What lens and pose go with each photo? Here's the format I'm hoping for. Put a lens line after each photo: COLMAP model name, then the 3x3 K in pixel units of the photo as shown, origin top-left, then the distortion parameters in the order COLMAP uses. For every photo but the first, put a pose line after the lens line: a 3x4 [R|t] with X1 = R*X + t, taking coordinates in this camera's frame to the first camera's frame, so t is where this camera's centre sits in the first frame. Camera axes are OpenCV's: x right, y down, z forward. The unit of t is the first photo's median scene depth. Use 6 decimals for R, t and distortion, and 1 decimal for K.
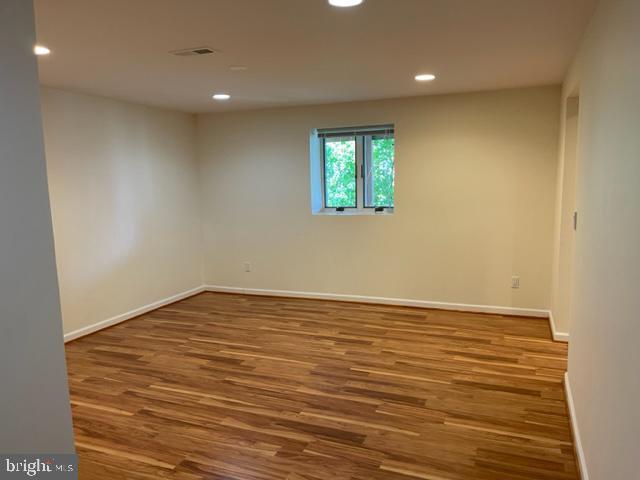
lens RADIAL K [[481.8, 0, 320.1], [0, 481.8, 251.8], [0, 0, 1]] dist [0.060927, -0.079484]
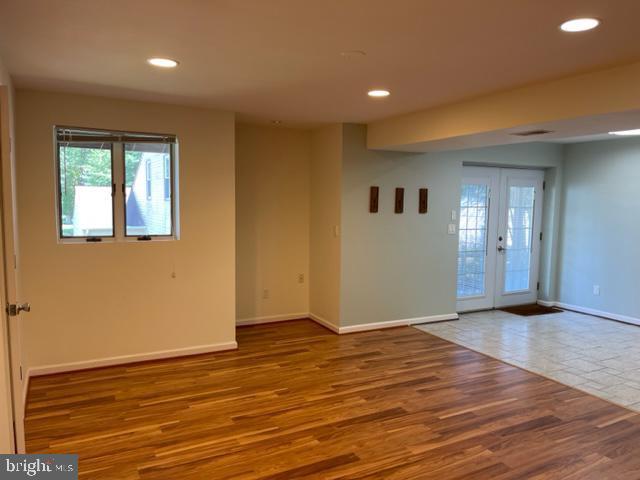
lens RADIAL K [[481.8, 0, 323.2], [0, 481.8, 243.4], [0, 0, 1]] dist [0.060927, -0.079484]
pose [[0.613270, -0.033566, 0.789160, -0.383657], [0.090299, 0.995526, -0.027830, -0.038993], [-0.784695, 0.088327, 0.613557, 0.348404]]
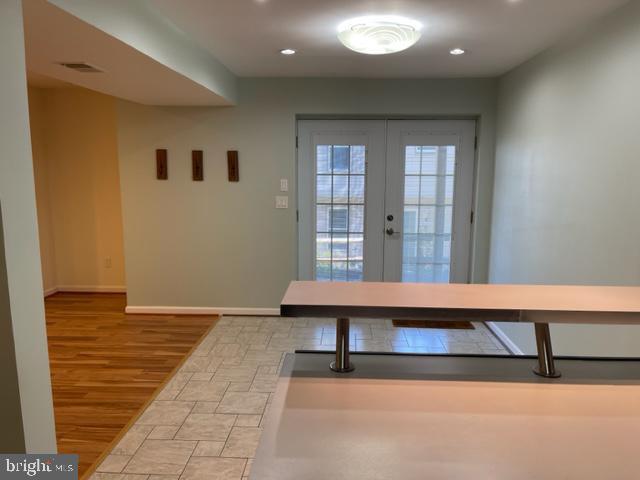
lens RADIAL K [[481.8, 0, 325.6], [0, 481.8, 239.8], [0, 0, 1]] dist [0.060927, -0.079484]
pose [[0.924489, -0.020183, 0.380674, 0.499117], [0.024273, 0.999688, -0.005945, 0.002788], [-0.380435, 0.014736, 0.924690, -0.080048]]
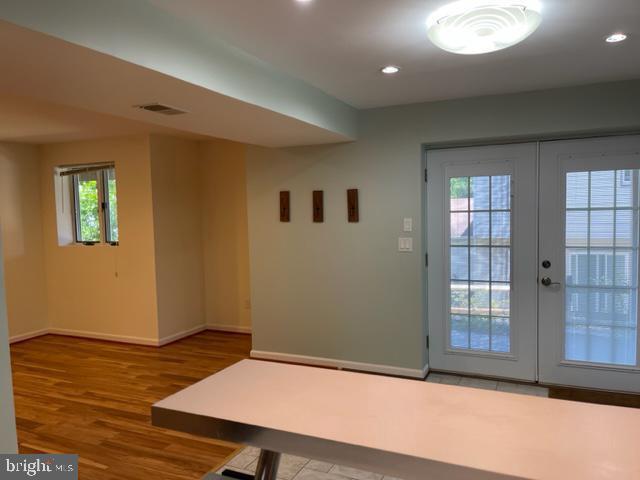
lens RADIAL K [[481.8, 0, 322.5], [0, 481.8, 243.2], [0, 0, 1]] dist [0.060927, -0.079484]
pose [[0.999970, 0.007761, -0.000228, 0.641857], [-0.007749, 0.995869, -0.090475, -0.004775], [-0.000475, 0.090474, 0.995899, 0.004573]]
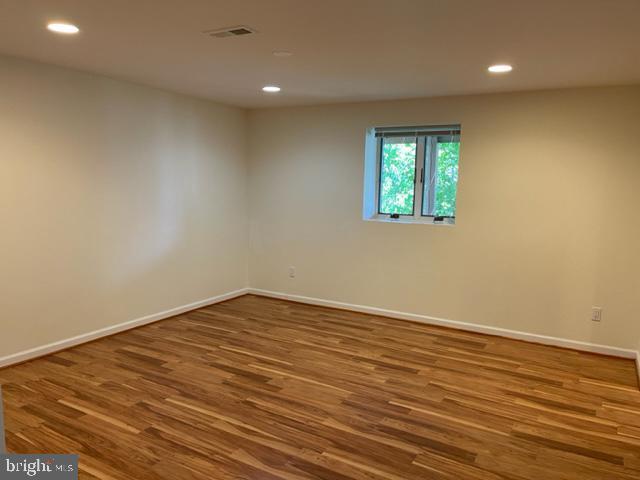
lens RADIAL K [[481.8, 0, 321.8], [0, 481.8, 245.1], [0, 0, 1]] dist [0.060927, -0.079484]
pose [[0.990029, 0.062875, -0.126053, 0.028279], [-0.065397, 0.997732, -0.015966, -0.012532], [0.124763, 0.024050, 0.991895, 0.097189]]
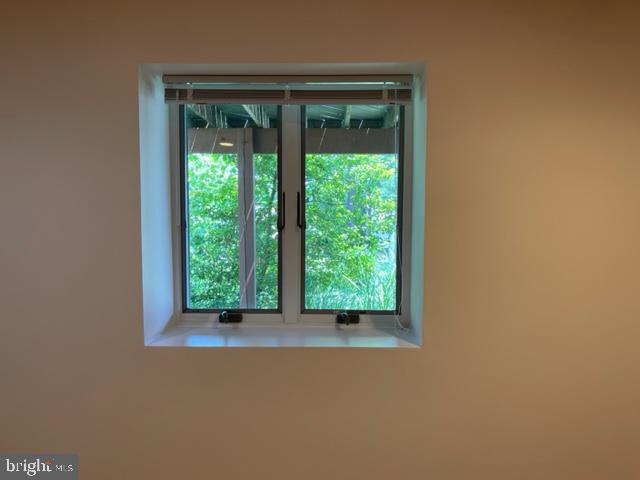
lens RADIAL K [[481.8, 0, 315.9], [0, 481.8, 240.8], [0, 0, 1]] dist [0.060927, -0.079484]
pose [[0.933755, 0.006598, 0.357853, -0.030192], [0.026014, 0.995935, -0.086240, -0.135714], [-0.356967, 0.089836, 0.929787, 0.802595]]
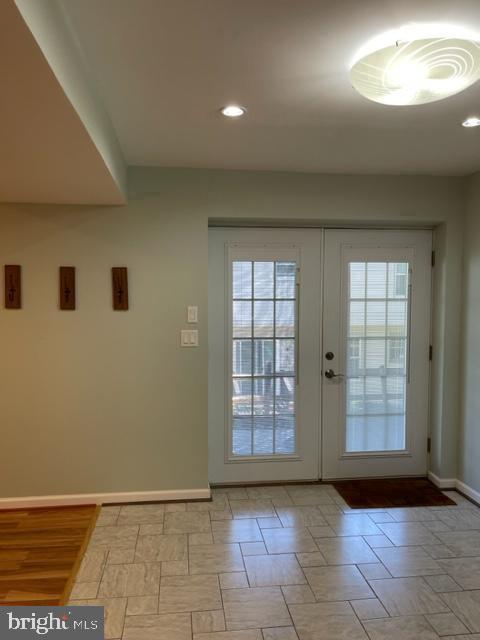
lens RADIAL K [[481.8, 0, 234.6], [0, 481.8, 324.6], [0, 0, 1]] dist [0.060927, -0.079484]
pose [[0.856971, 0.000299, 0.515364, 0.486155], [0.054204, 0.994401, -0.090709, -0.033134], [-0.512506, 0.105670, 0.852157, 0.219209]]
